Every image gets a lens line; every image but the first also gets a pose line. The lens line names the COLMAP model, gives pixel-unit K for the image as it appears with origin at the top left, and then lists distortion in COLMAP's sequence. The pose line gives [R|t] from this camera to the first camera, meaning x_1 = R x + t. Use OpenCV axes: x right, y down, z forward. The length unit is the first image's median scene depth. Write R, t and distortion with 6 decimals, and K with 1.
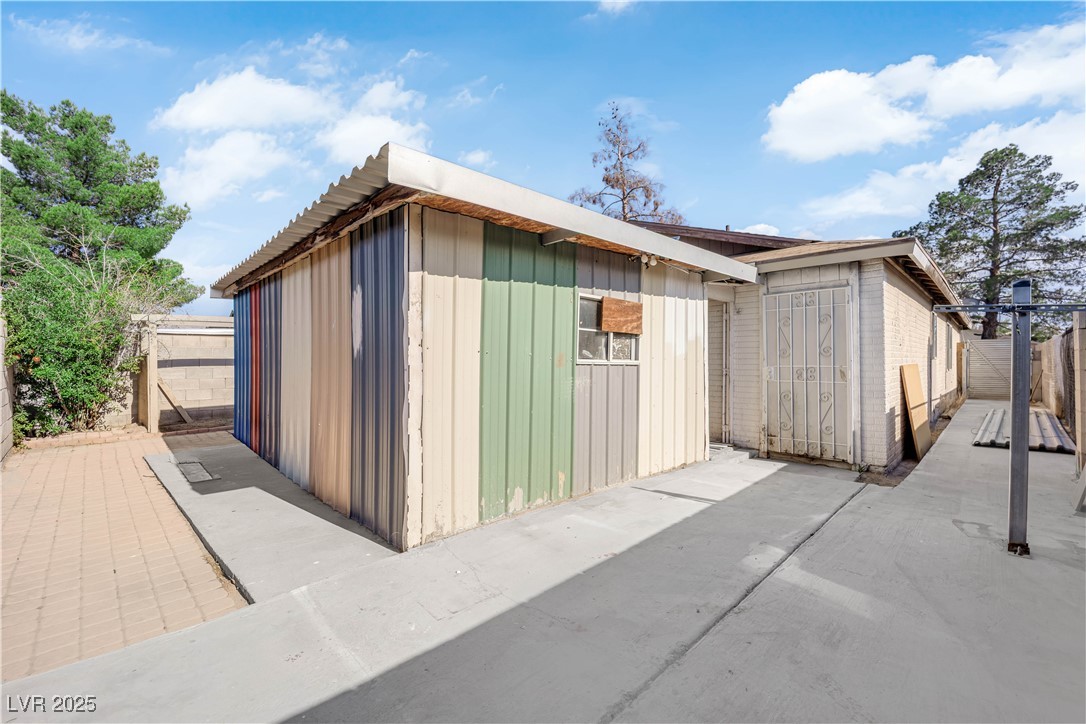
lens RADIAL K [[441.1, 0, 543.4], [0, 441.1, 359.9], [0, 0, 1]] dist [-0.011269, -0.001452]
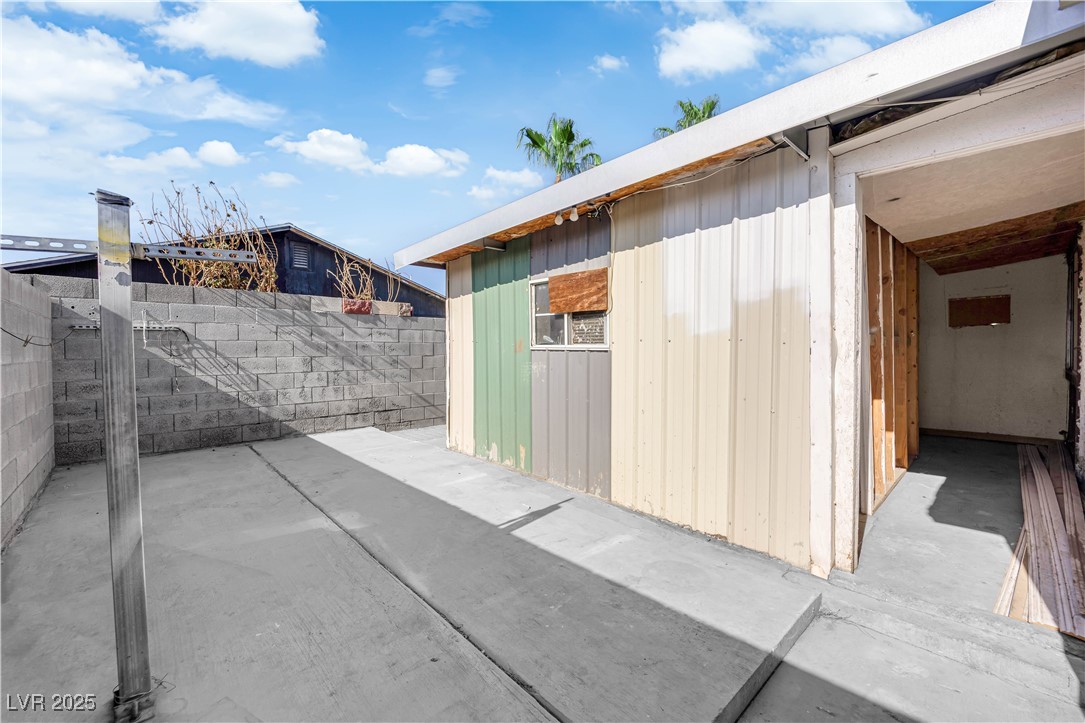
lens RADIAL K [[440.6, 0, 550.6], [0, 440.6, 360.1], [0, 0, 1]] dist [-0.011269, -0.001452]
pose [[-0.010961, 0.020988, -0.999720, 1.192043], [0.009631, 0.999736, 0.020883, 0.013602], [0.999894, -0.009399, -0.011161, 1.125340]]
